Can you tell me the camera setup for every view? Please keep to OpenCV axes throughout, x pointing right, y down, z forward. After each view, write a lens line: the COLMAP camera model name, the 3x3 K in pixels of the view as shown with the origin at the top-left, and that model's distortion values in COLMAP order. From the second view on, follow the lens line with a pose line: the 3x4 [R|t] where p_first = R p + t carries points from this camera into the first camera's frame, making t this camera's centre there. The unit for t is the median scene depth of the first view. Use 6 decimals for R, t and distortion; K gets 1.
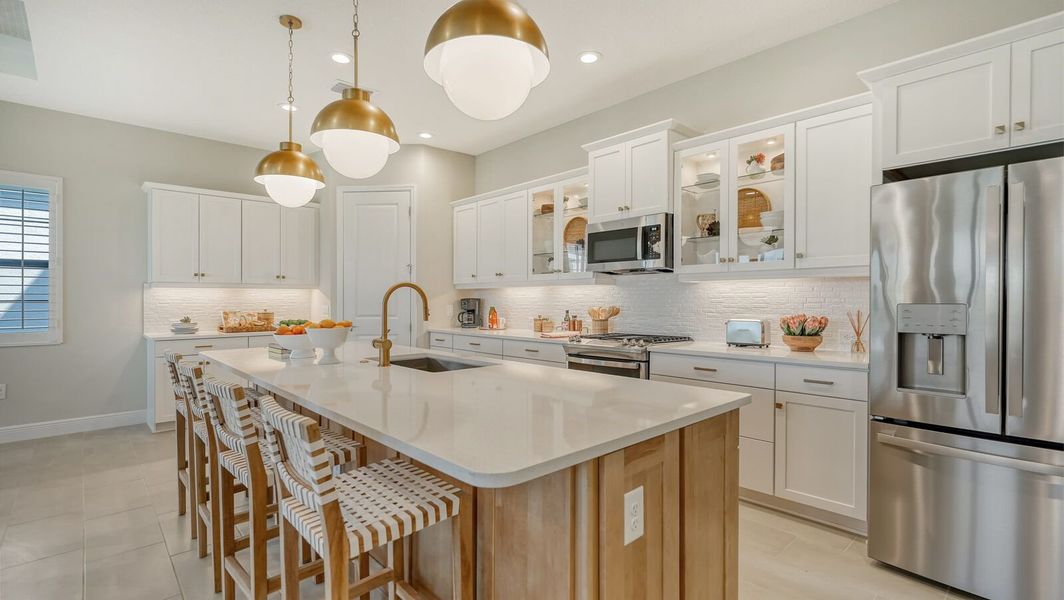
lens RADIAL K [[480.3, 0, 535.5], [0, 480.3, 302.4], [0, 0, 1]] dist [0.003337, 0.000495]
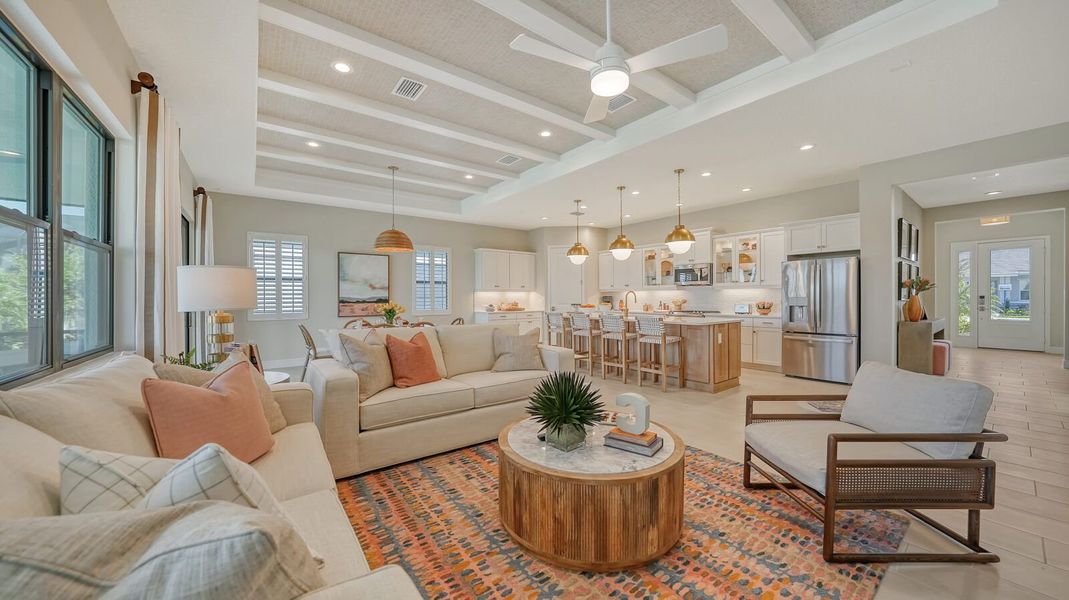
lens RADIAL K [[369.9, 0, 534.5], [0, 369.9, 297.4], [0, 0, 1]] dist [-0.003644, 0.000015]
pose [[0.995209, -0.002516, -0.097733, -0.466718], [0.001866, 0.999976, -0.006737, 0.011903], [0.097748, 0.006522, 0.995190, -1.056431]]
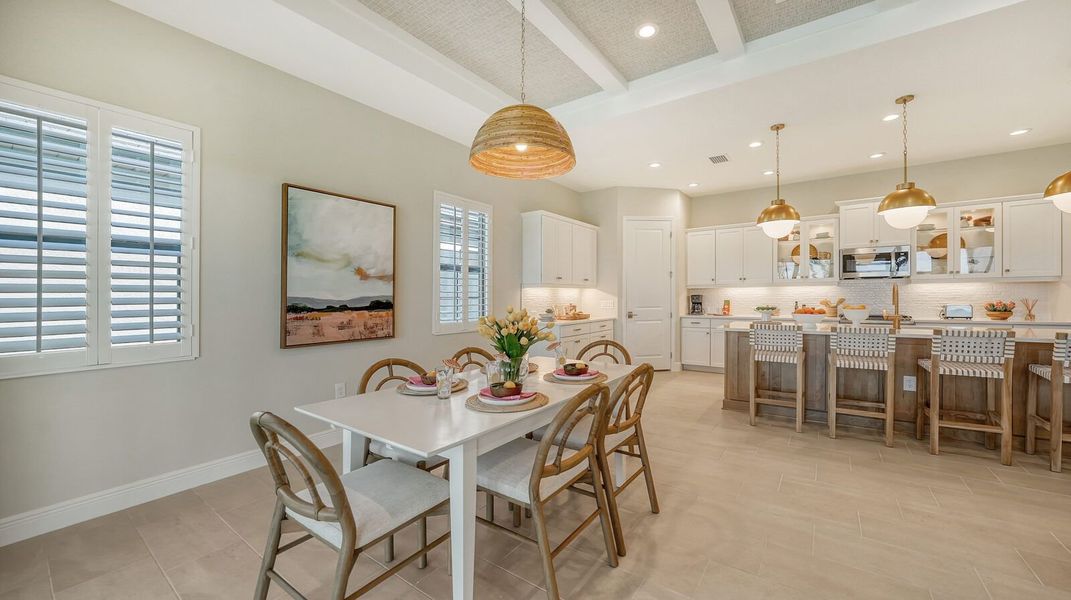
lens RADIAL K [[401.7, 0, 552.3], [0, 401.7, 295.4], [0, 0, 1]] dist [0.002083, -0.000384]
pose [[0.977029, -0.006100, 0.213020, -1.304596], [0.008543, 0.999908, -0.010551, 0.004632], [-0.212936, 0.012129, 0.976991, -0.174254]]
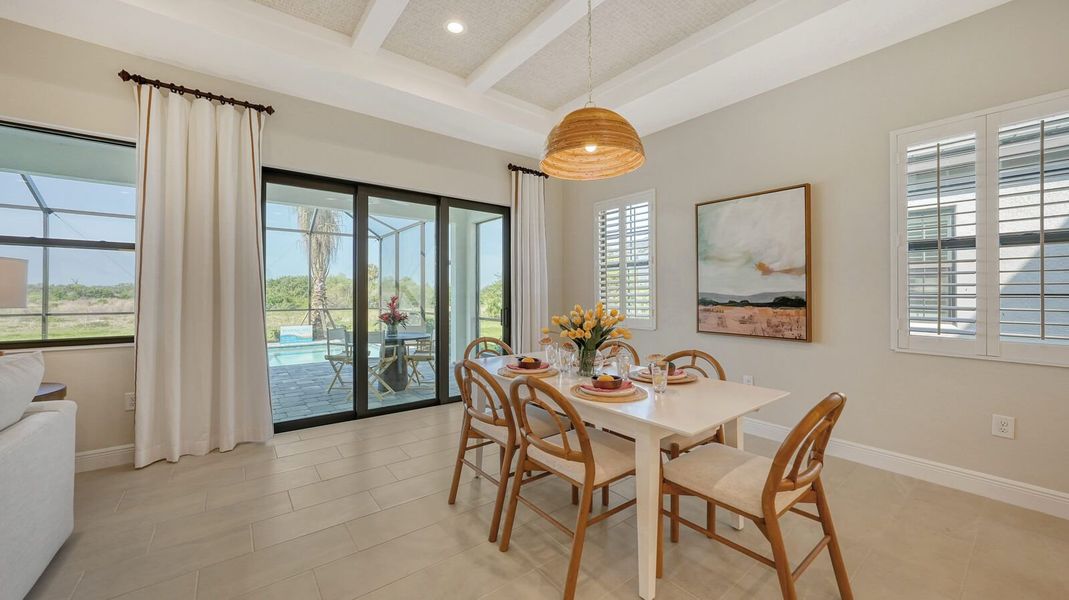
lens RADIAL K [[400.9, 0, 545.7], [0, 400.9, 296.1], [0, 0, 1]] dist [0.002083, -0.000384]
pose [[-0.066596, 0.001479, -0.997779, -0.581511], [-0.014882, 0.999886, 0.002475, 0.007263], [0.997669, 0.015014, -0.066567, 0.425383]]
